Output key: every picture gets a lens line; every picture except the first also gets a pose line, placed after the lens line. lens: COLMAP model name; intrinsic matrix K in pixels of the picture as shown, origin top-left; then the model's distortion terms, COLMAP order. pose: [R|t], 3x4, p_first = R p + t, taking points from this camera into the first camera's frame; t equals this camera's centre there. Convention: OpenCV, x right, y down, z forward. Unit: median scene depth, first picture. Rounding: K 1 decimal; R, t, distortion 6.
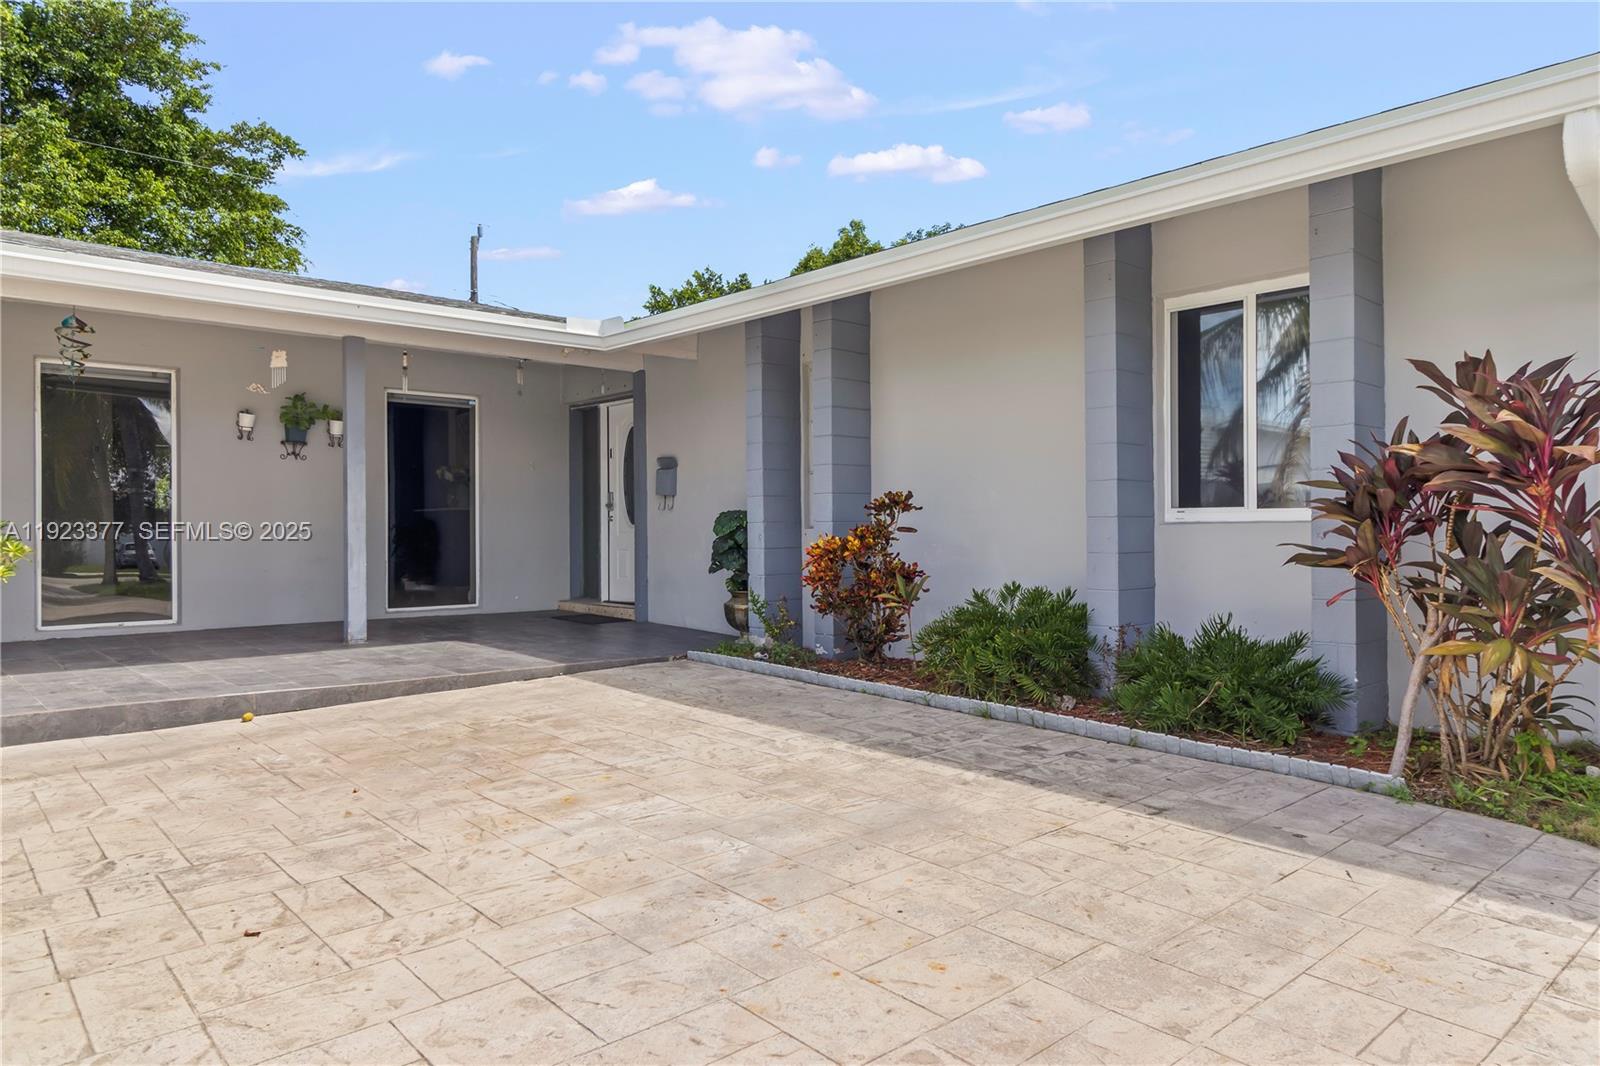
lens RADIAL K [[1014.4, 0, 796.2], [0, 1014.4, 526.9], [0, 0, 1]] dist [-0.005307, 0.000638]
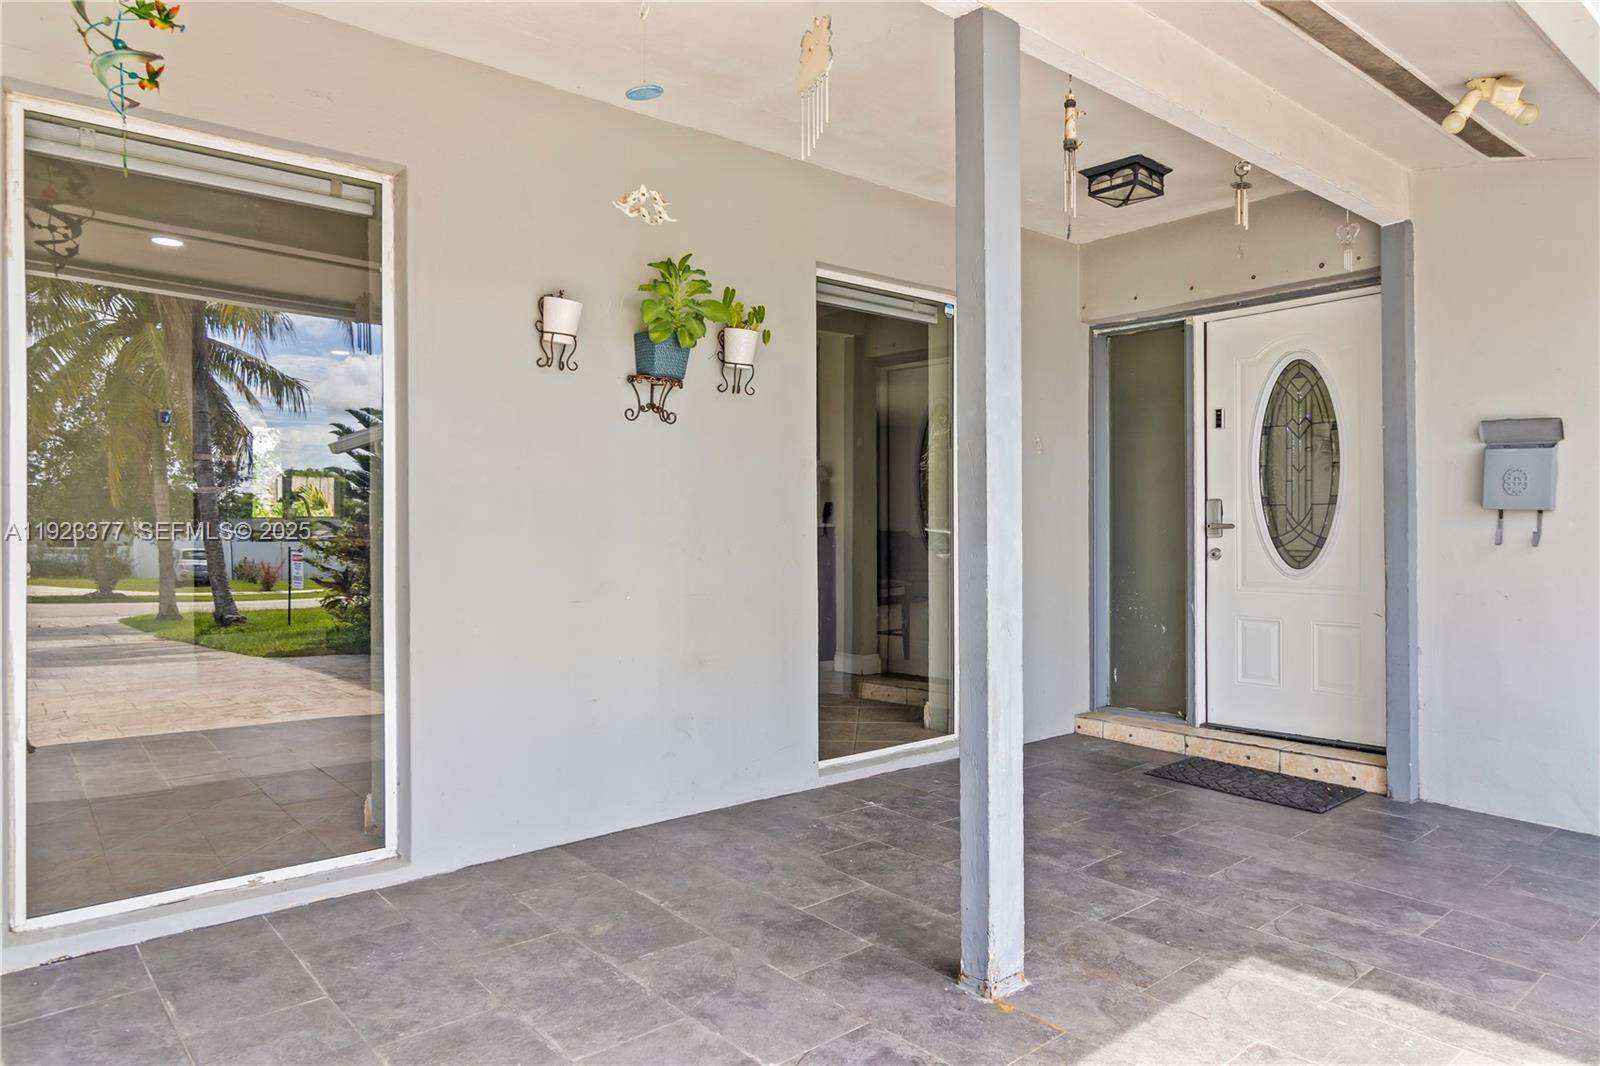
lens RADIAL K [[1014.4, 0, 804.5], [0, 1014.4, 530.3], [0, 0, 1]] dist [-0.005307, 0.000638]
pose [[0.999432, 0.004018, -0.033448, -0.418309], [-0.003683, 0.999943, 0.010047, -0.026975], [0.033487, -0.009918, 0.999390, 0.589794]]
